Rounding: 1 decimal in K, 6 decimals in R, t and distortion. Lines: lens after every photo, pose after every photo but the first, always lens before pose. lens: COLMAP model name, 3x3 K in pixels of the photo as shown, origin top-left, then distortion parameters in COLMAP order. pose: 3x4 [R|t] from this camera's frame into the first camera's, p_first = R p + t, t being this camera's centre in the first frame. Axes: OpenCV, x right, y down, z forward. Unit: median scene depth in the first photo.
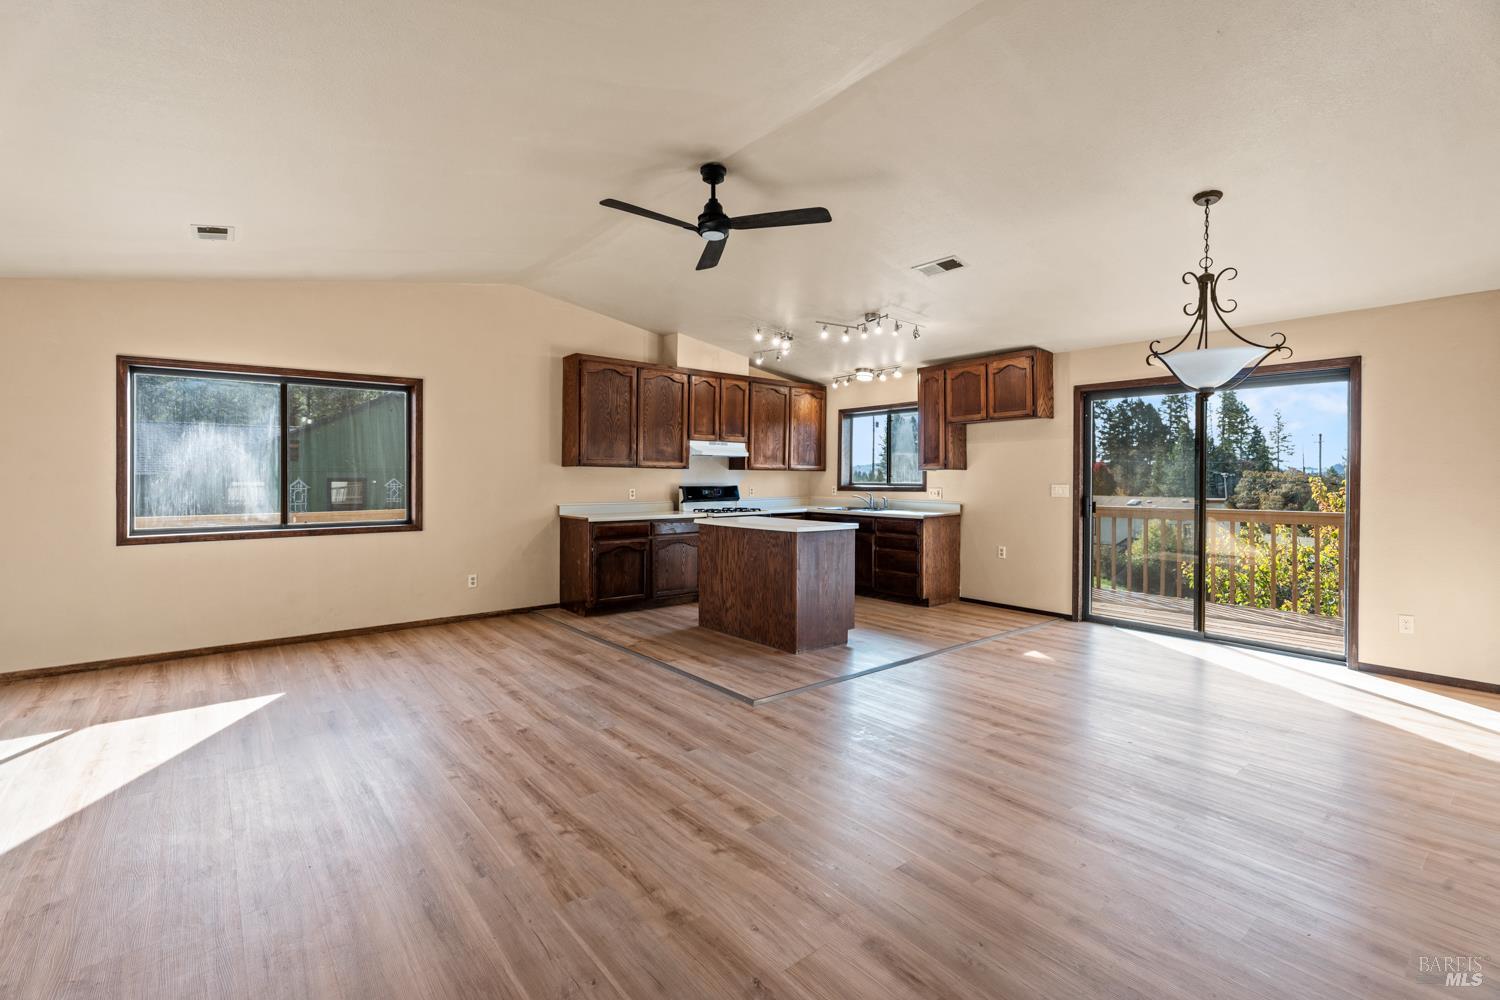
lens RADIAL K [[682.9, 0, 788.8], [0, 682.9, 476.5], [0, 0, 1]] dist [0.000131, -0.000072]
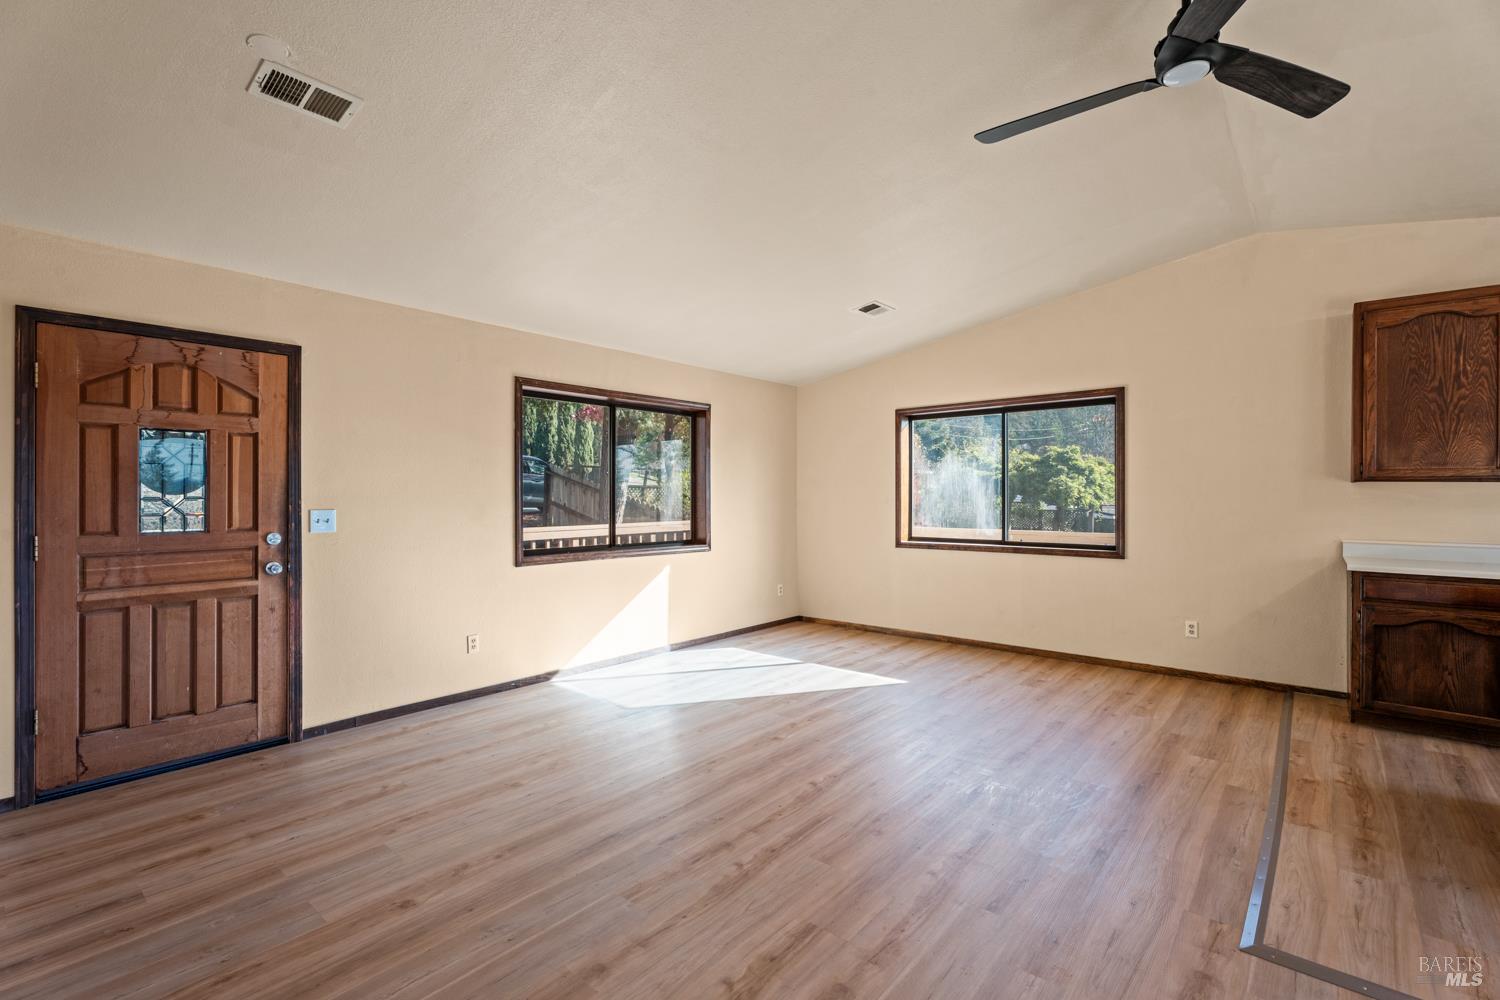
lens RADIAL K [[681.7, 0, 711.5], [0, 681.7, 493.9], [0, 0, 1]] dist [-0.001835, -0.000014]
pose [[0.112351, -0.004197, -0.993660, 0.244686], [-0.002336, 0.999987, -0.004487, 0.000495], [0.993666, 0.002826, 0.112340, 0.332924]]
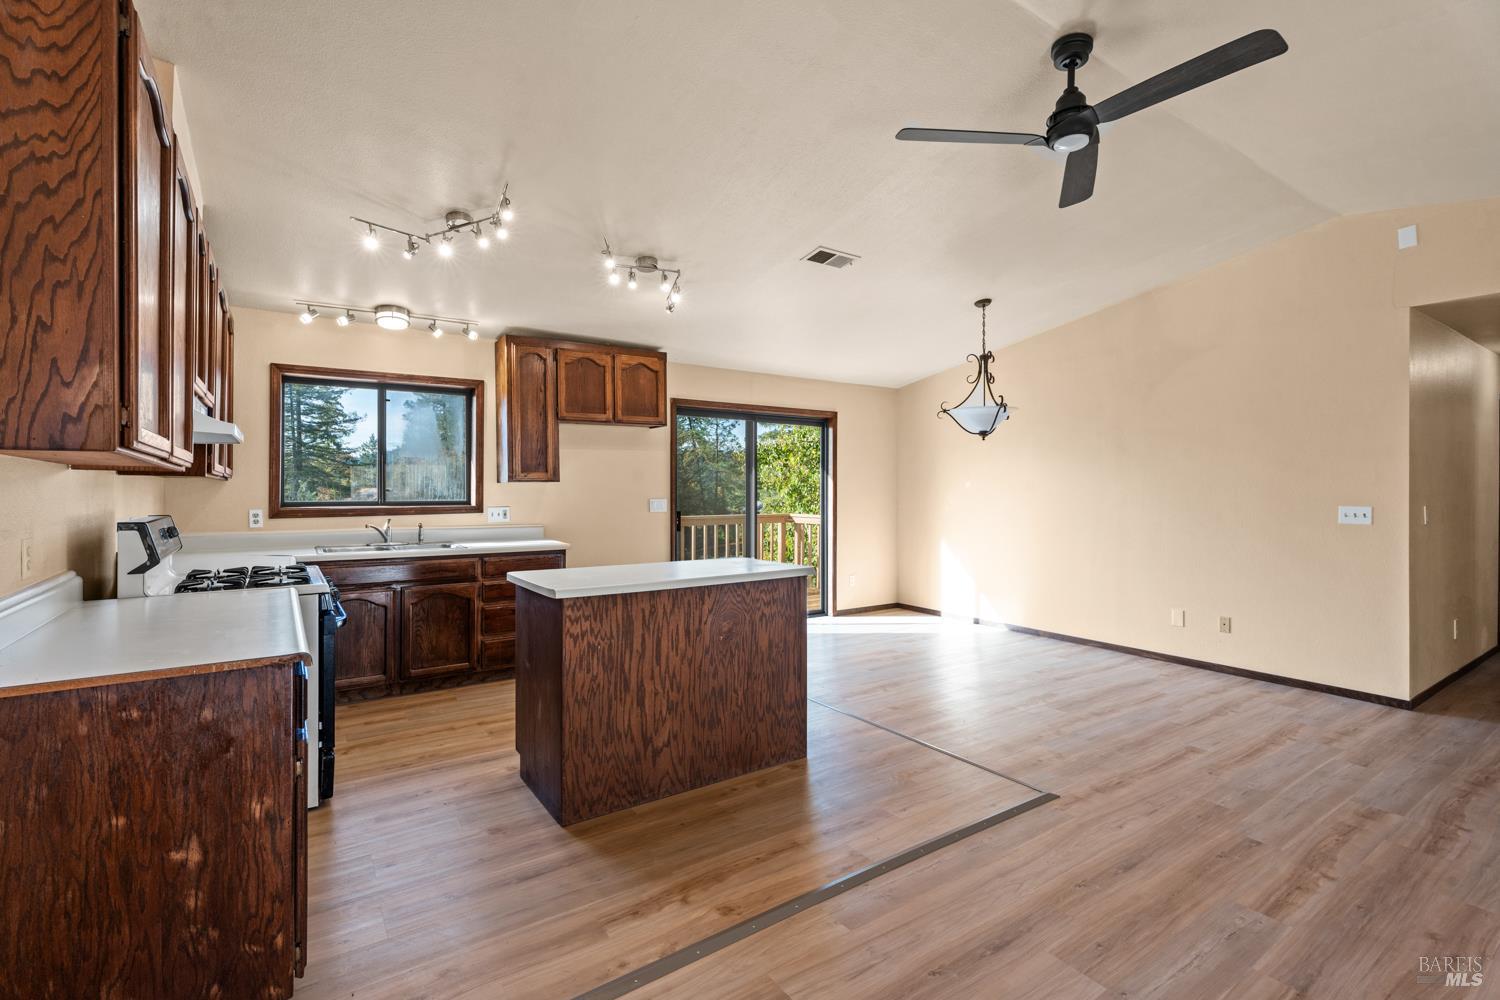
lens RADIAL K [[662.1, 0, 733.1], [0, 662.1, 490.9], [0, 0, 1]] dist [0.001492, -0.000716]
pose [[0.136588, -0.004849, 0.990616, -0.496572], [0.000369, 0.999988, 0.004844, -0.003477], [-0.990628, -0.000296, 0.136589, 0.756928]]
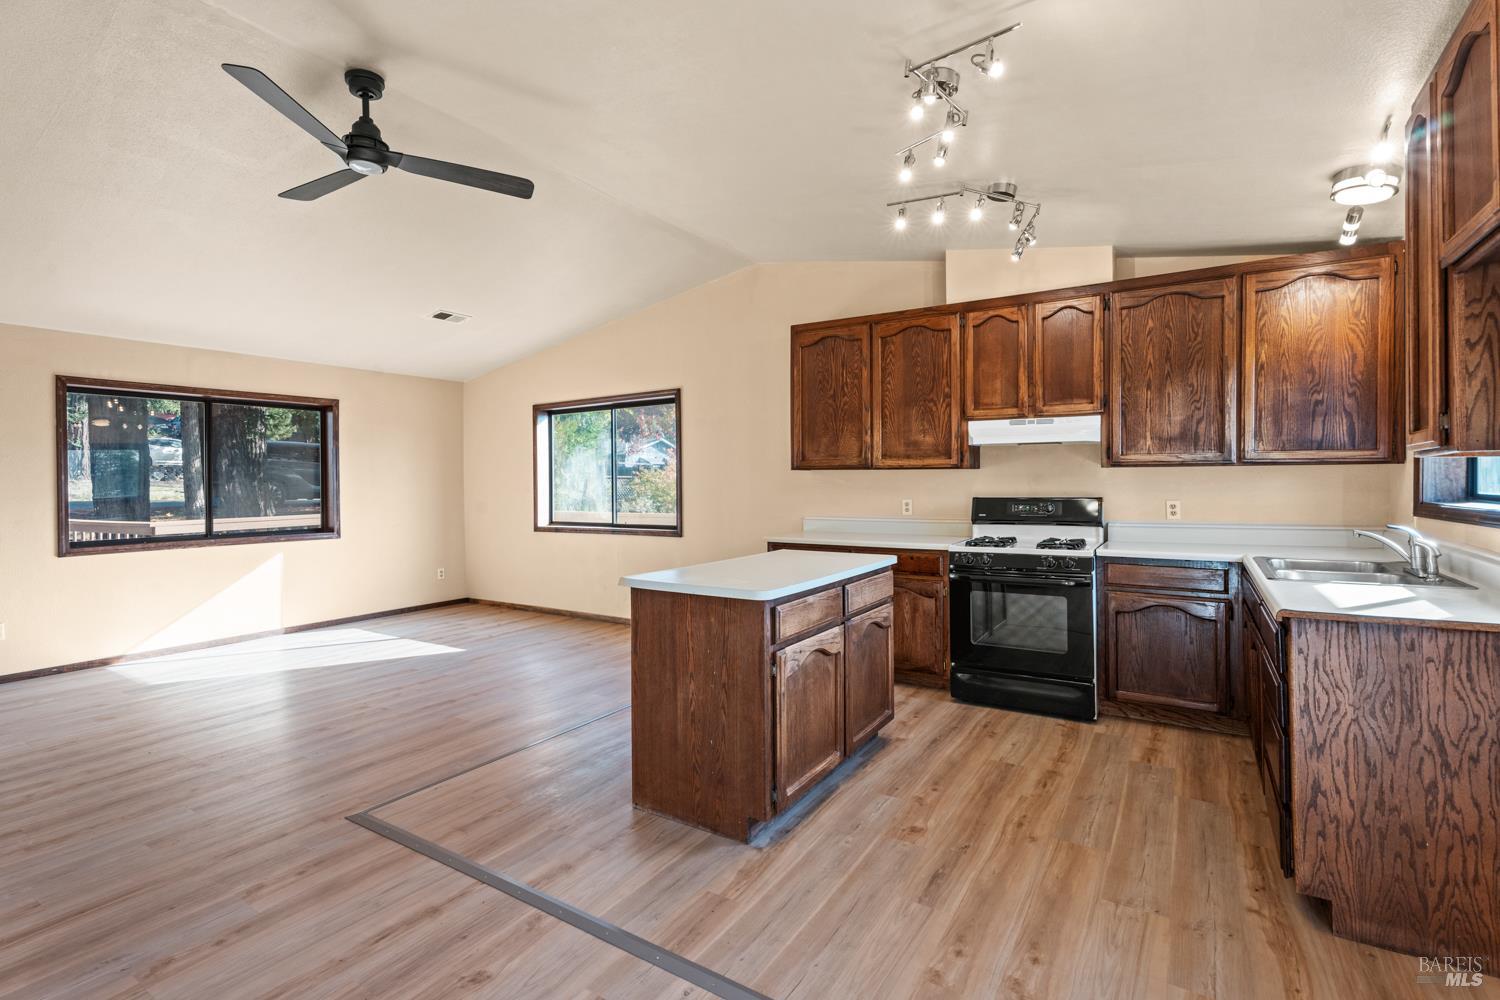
lens RADIAL K [[705.2, 0, 730.9], [0, 705.2, 472.8], [0, 0, 1]] dist [-0.001889, -0.000230]
pose [[0.262131, -0.016848, -0.964885, 0.445532], [0.008448, 0.999849, -0.015163, 0.000090], [0.964995, -0.004176, 0.262234, 0.711322]]
